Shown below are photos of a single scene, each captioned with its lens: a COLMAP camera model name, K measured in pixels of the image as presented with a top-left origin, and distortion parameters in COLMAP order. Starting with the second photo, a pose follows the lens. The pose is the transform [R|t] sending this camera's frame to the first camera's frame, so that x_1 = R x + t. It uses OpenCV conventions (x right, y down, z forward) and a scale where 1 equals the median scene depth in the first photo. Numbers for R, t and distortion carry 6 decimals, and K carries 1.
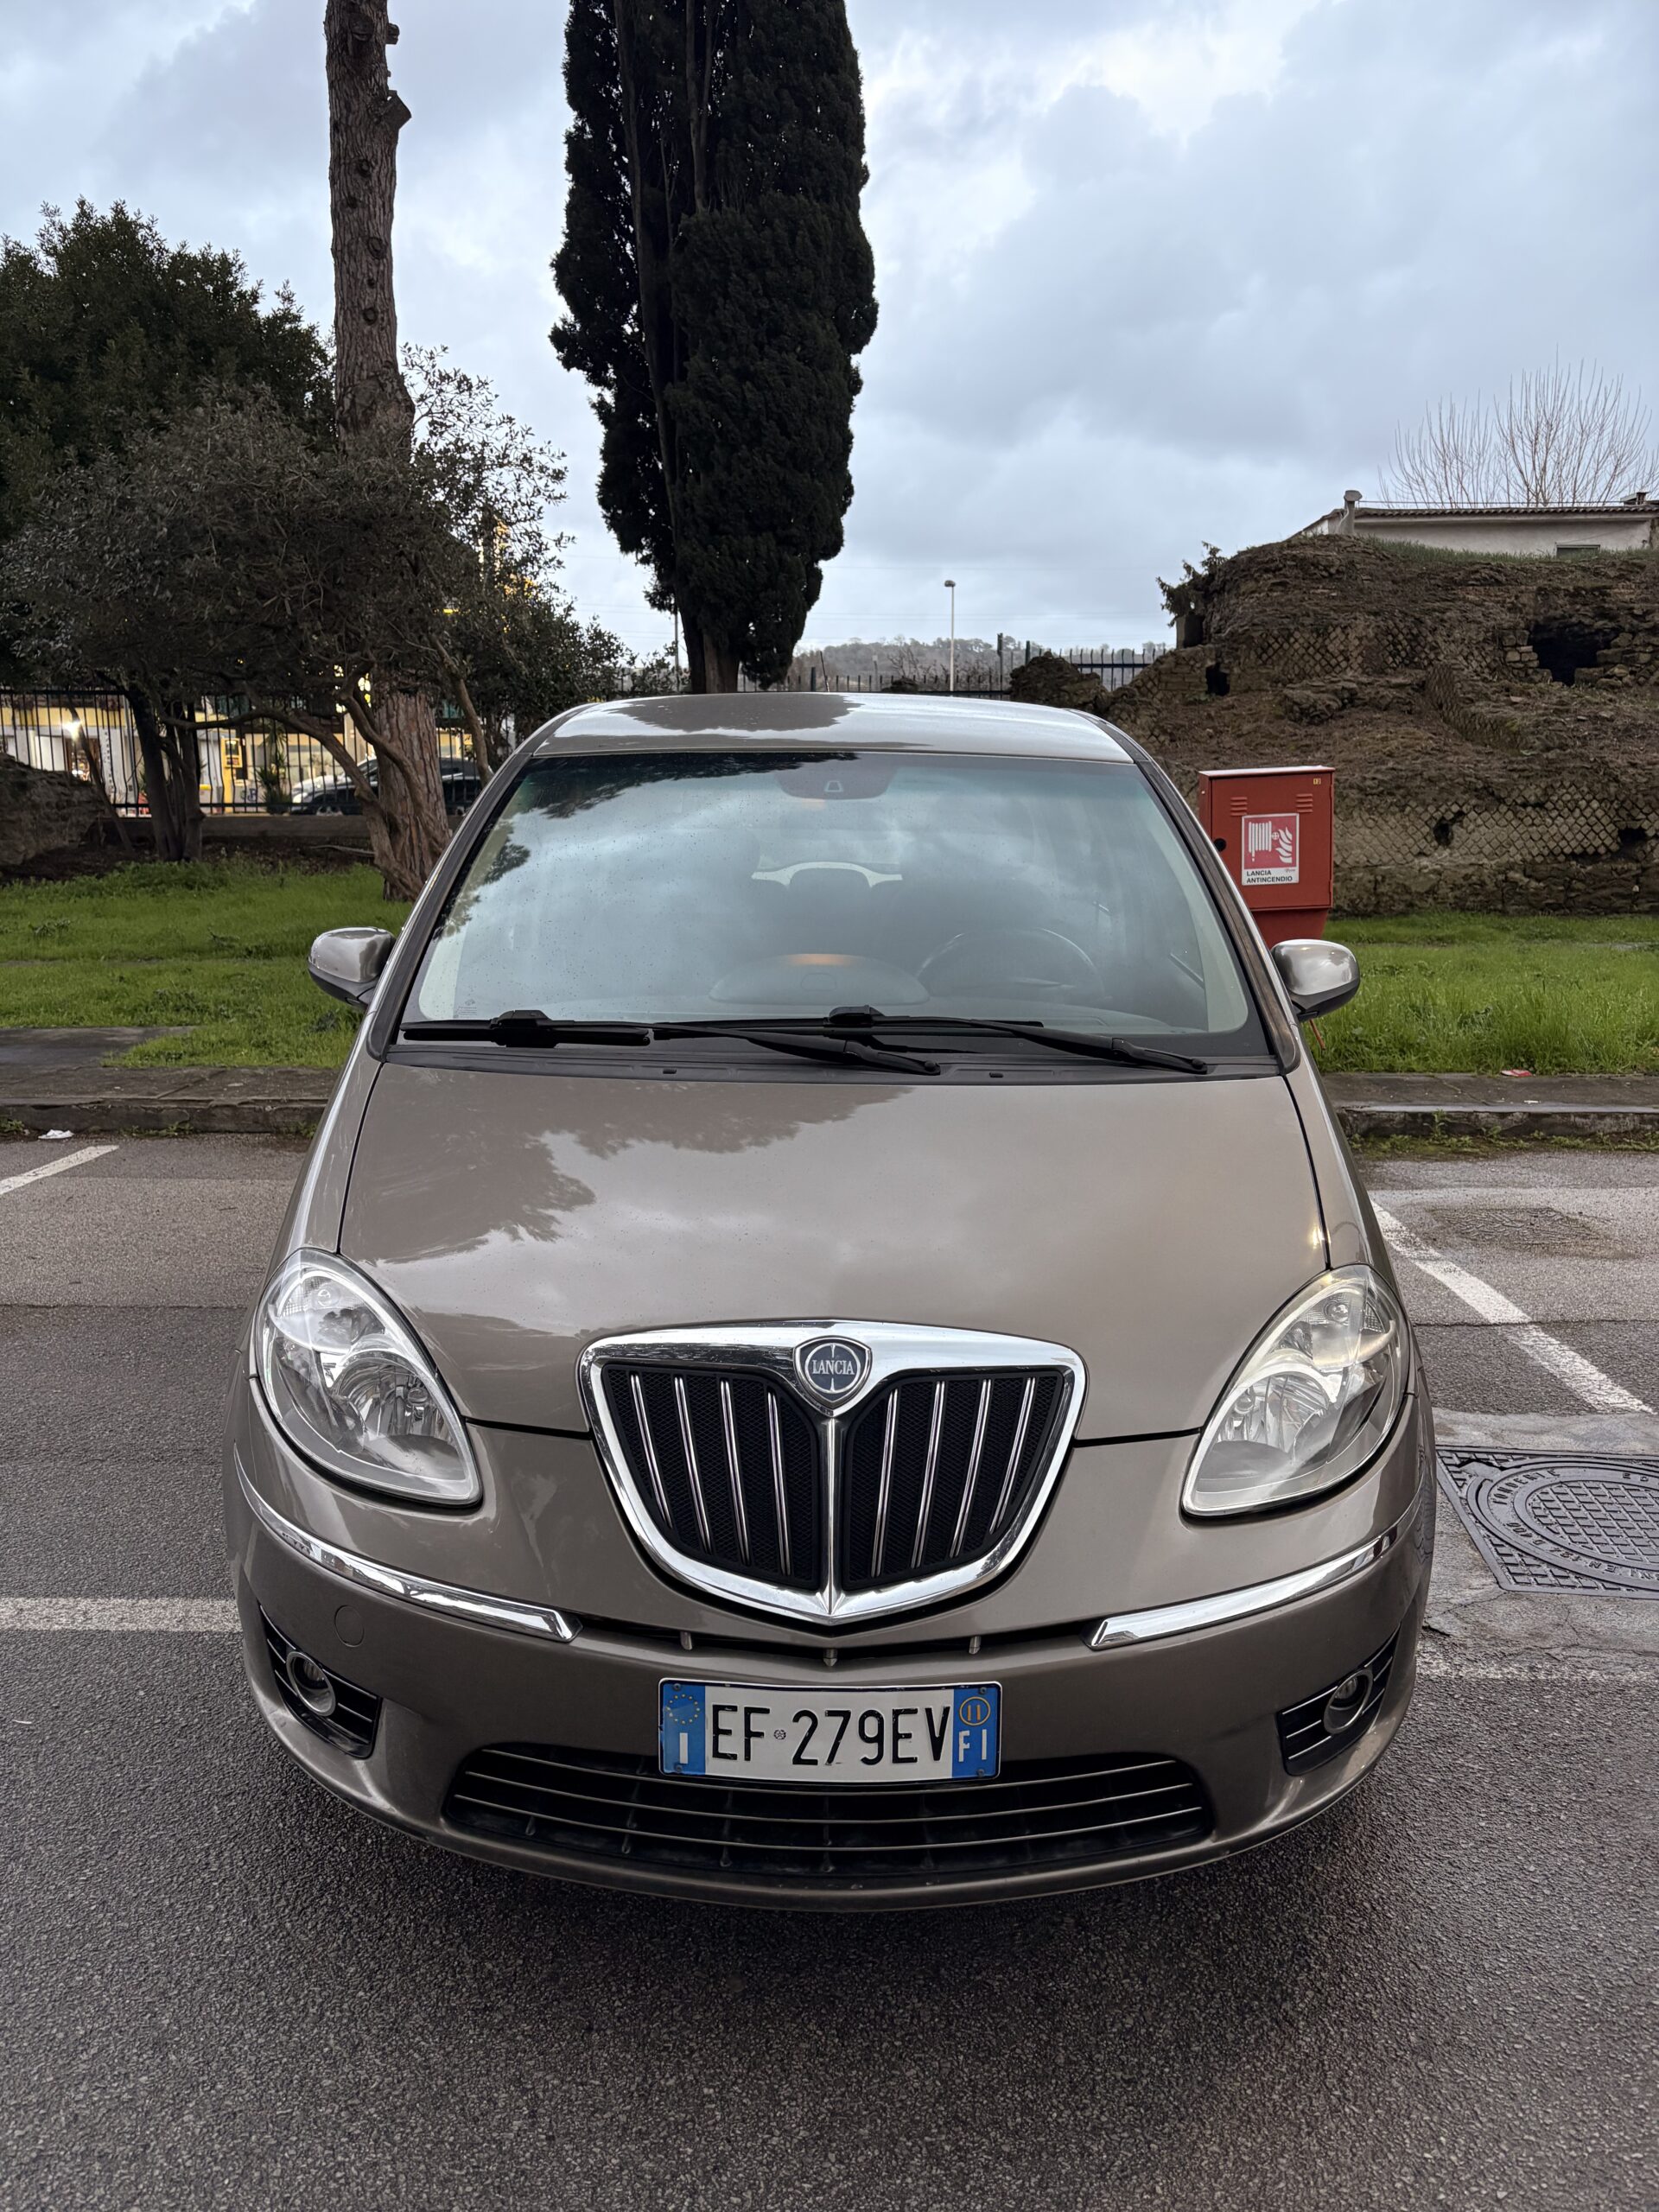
lens RADIAL K [[1685.9, 0, 829.8], [0, 1685.9, 1091.0], [0, 0, 1]] dist [0.041134, -0.045424]
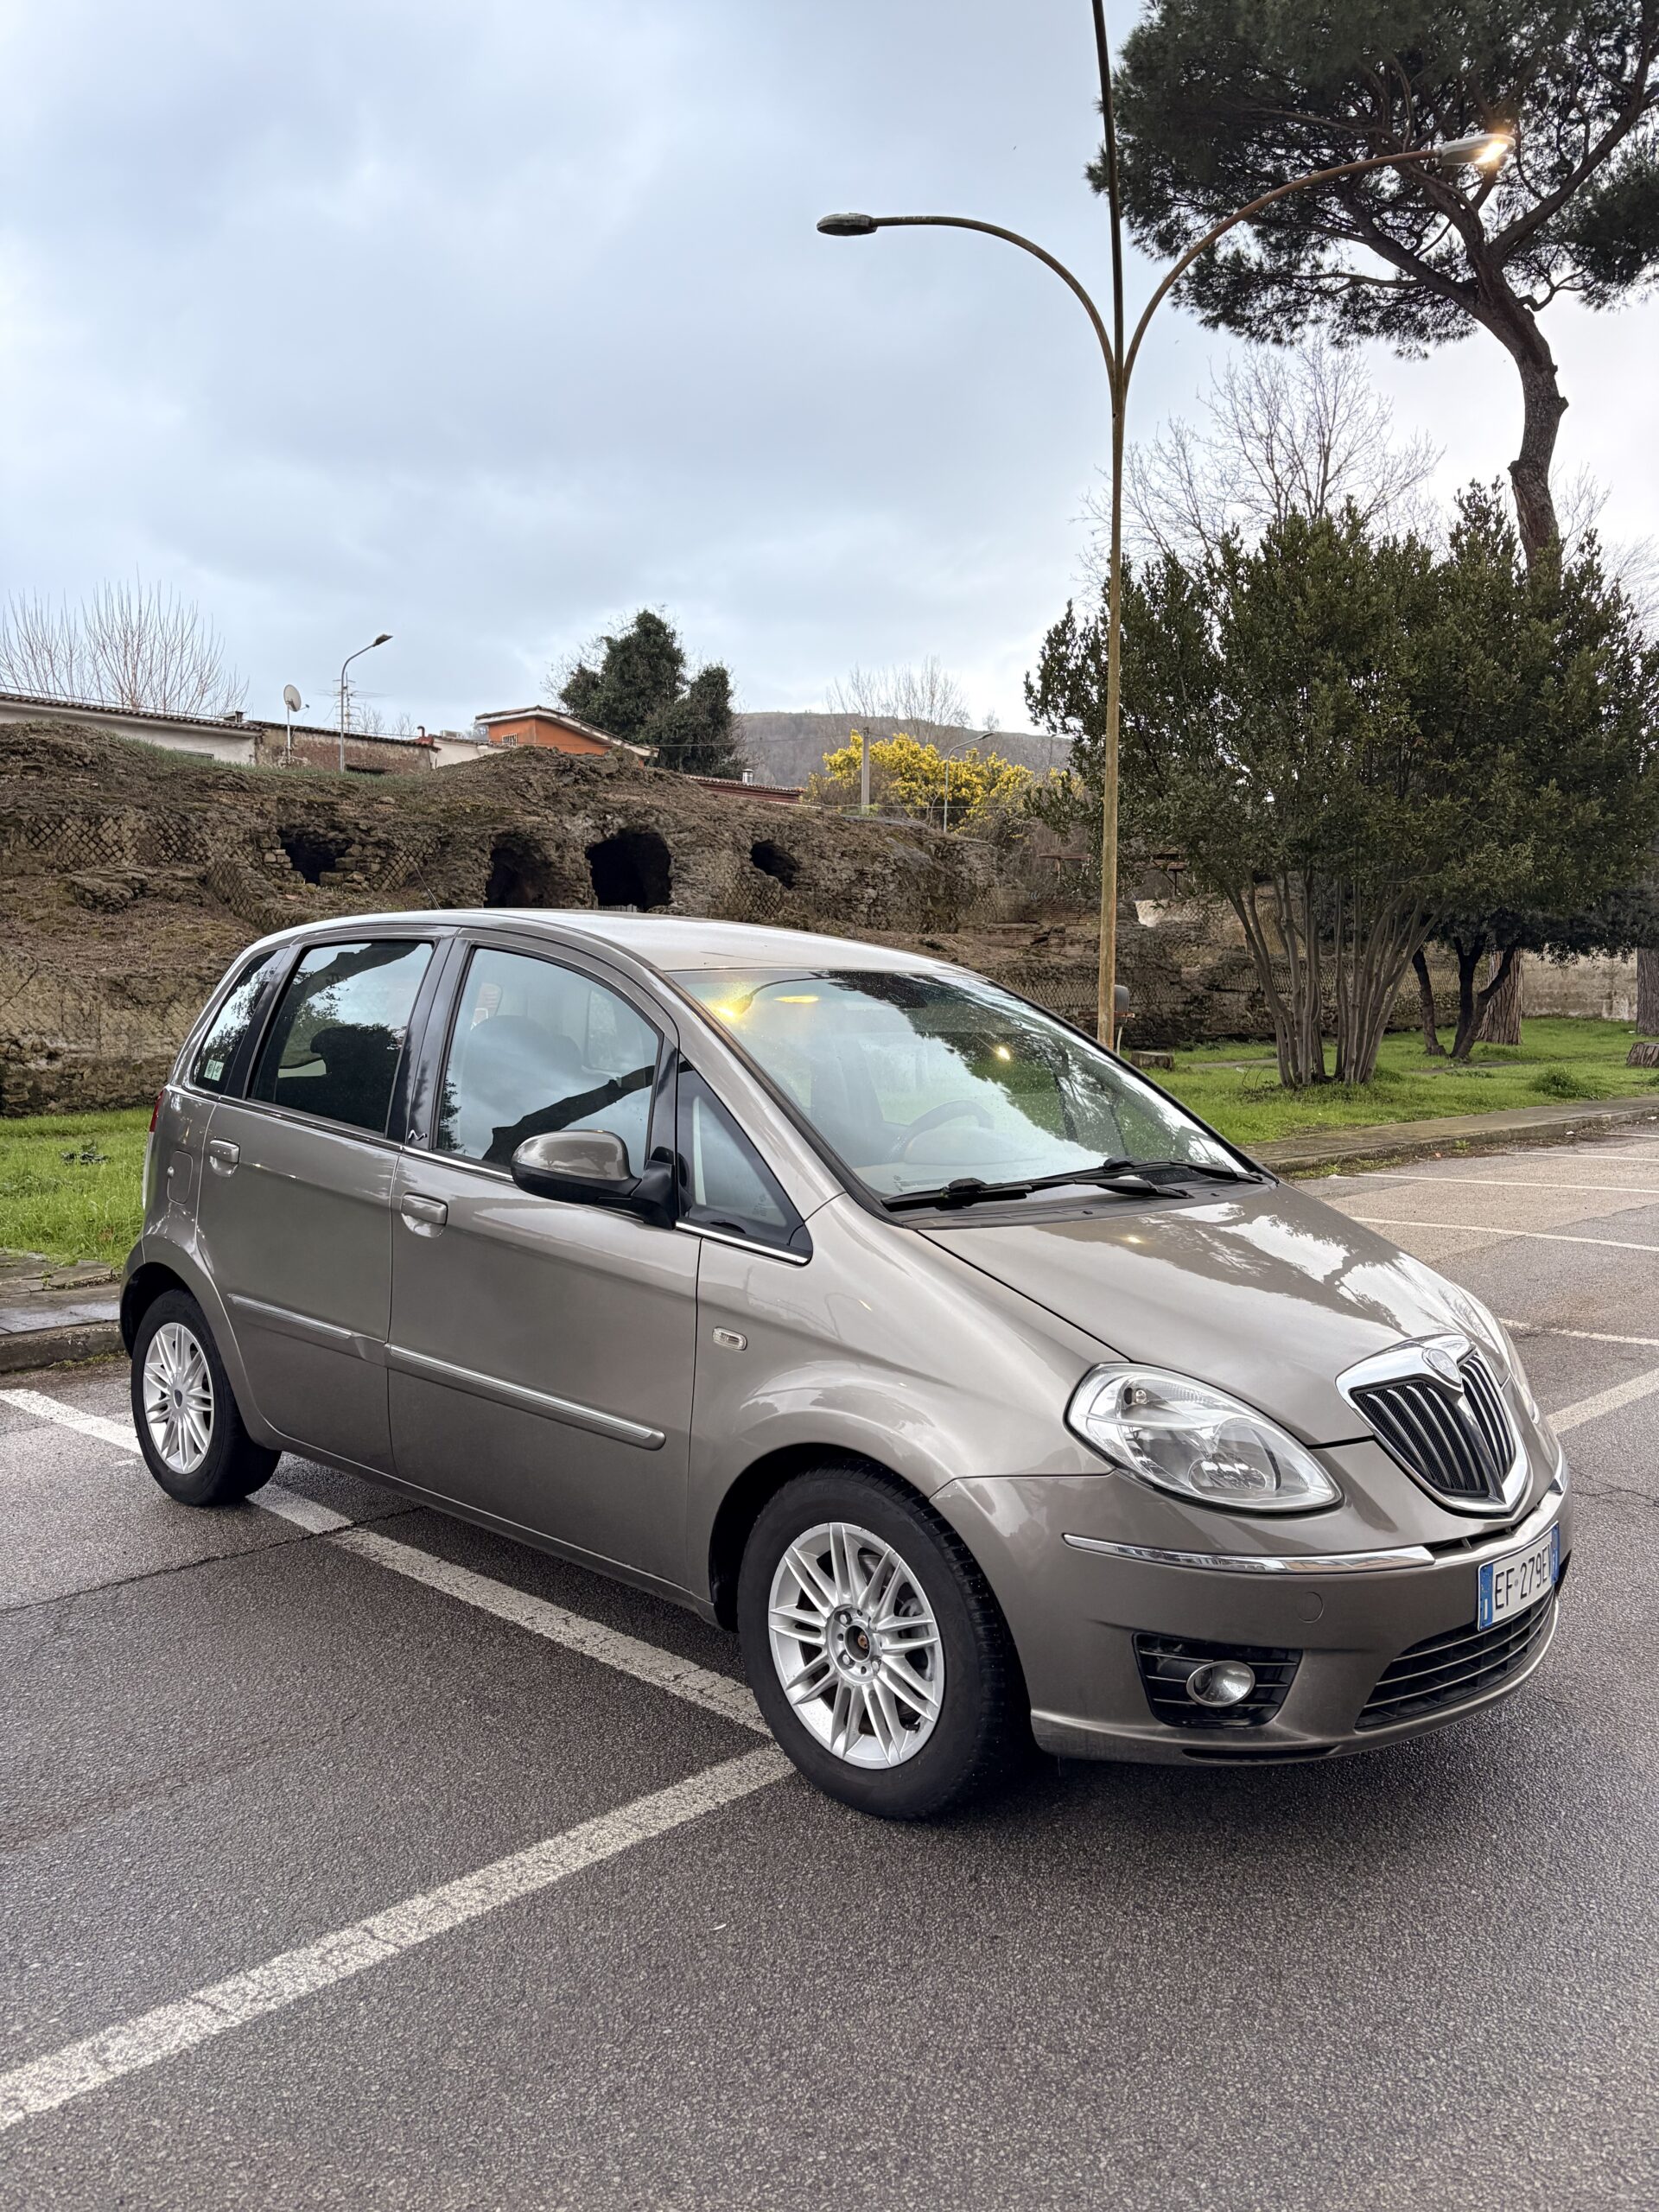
lens RADIAL K [[1685.9, 0, 825.3], [0, 1685.9, 1105.7], [0, 0, 1]] dist [0.041134, -0.045424]
pose [[0.663554, -0.047274, 0.746634, -0.181489], [0.119890, 0.991823, -0.043751, -0.009067], [-0.738460, 0.118545, 0.663795, 0.038085]]
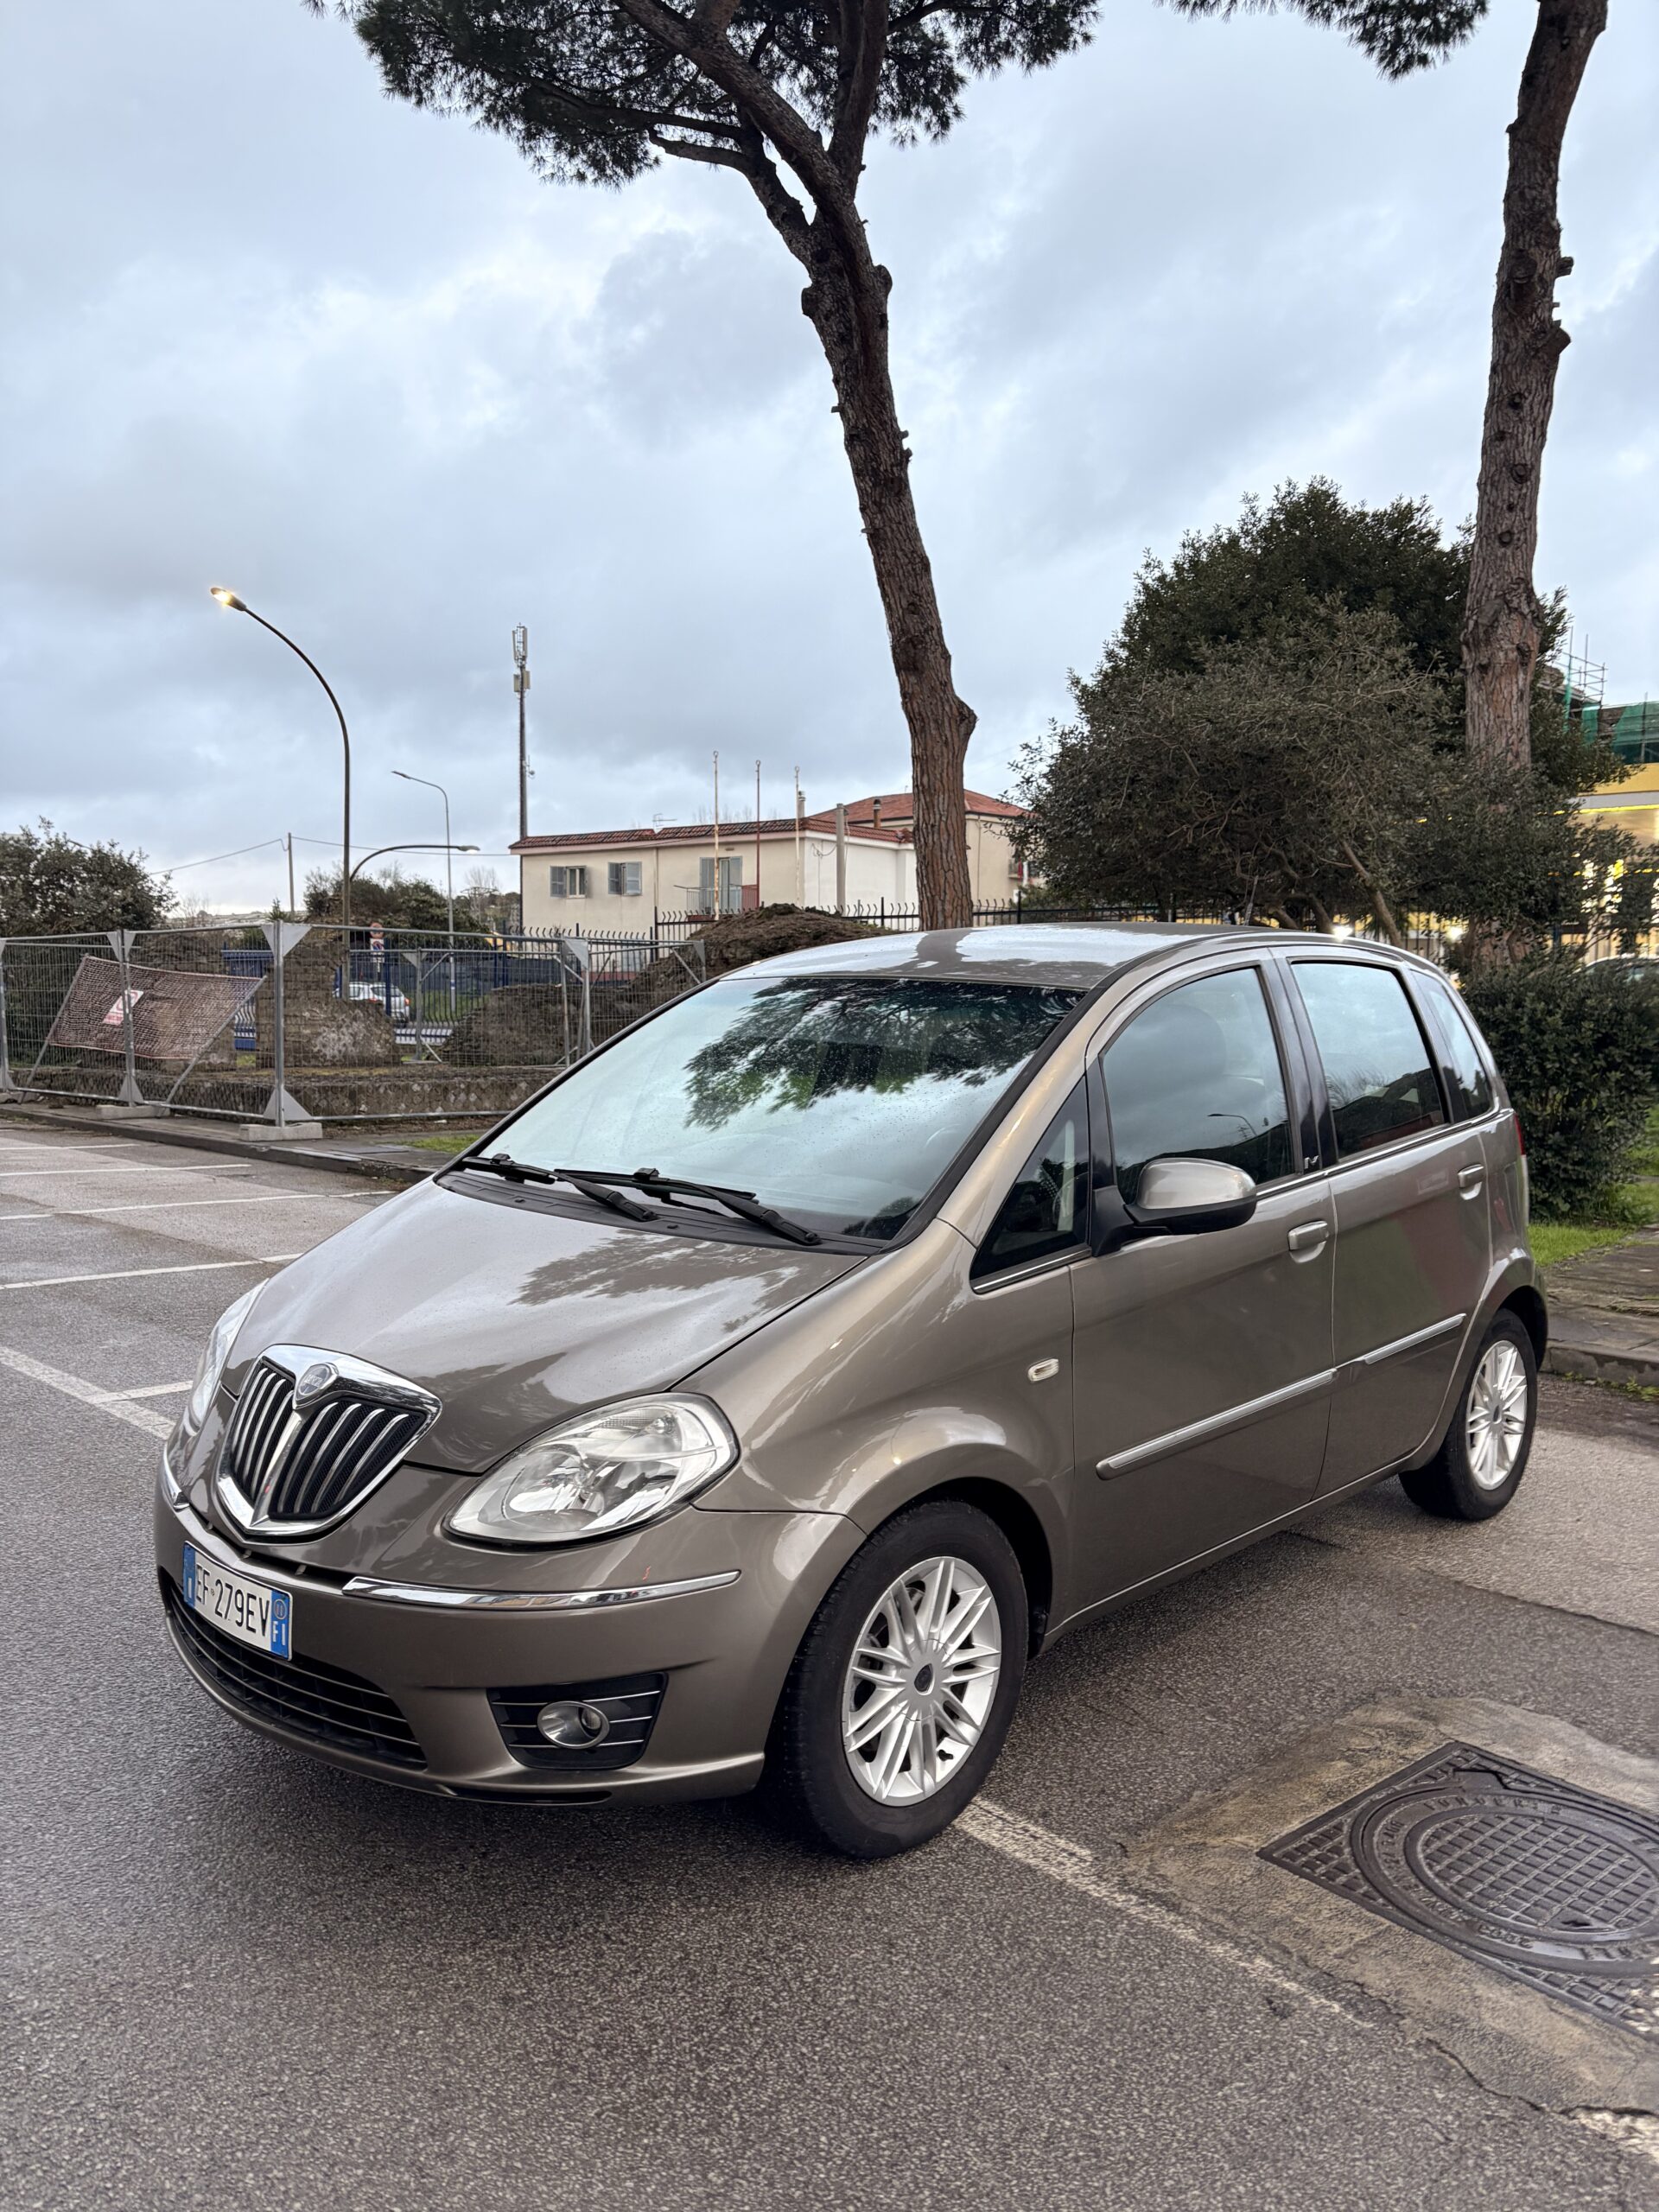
lens RADIAL K [[1685.9, 0, 820.9], [0, 1685.9, 1112.0], [0, 0, 1]] dist [0.041134, -0.045424]
pose [[0.720642, 0.058500, -0.690835, 0.153310], [-0.128847, 0.990376, -0.050542, -0.006629], [0.681229, 0.125435, 0.721244, 0.018162]]
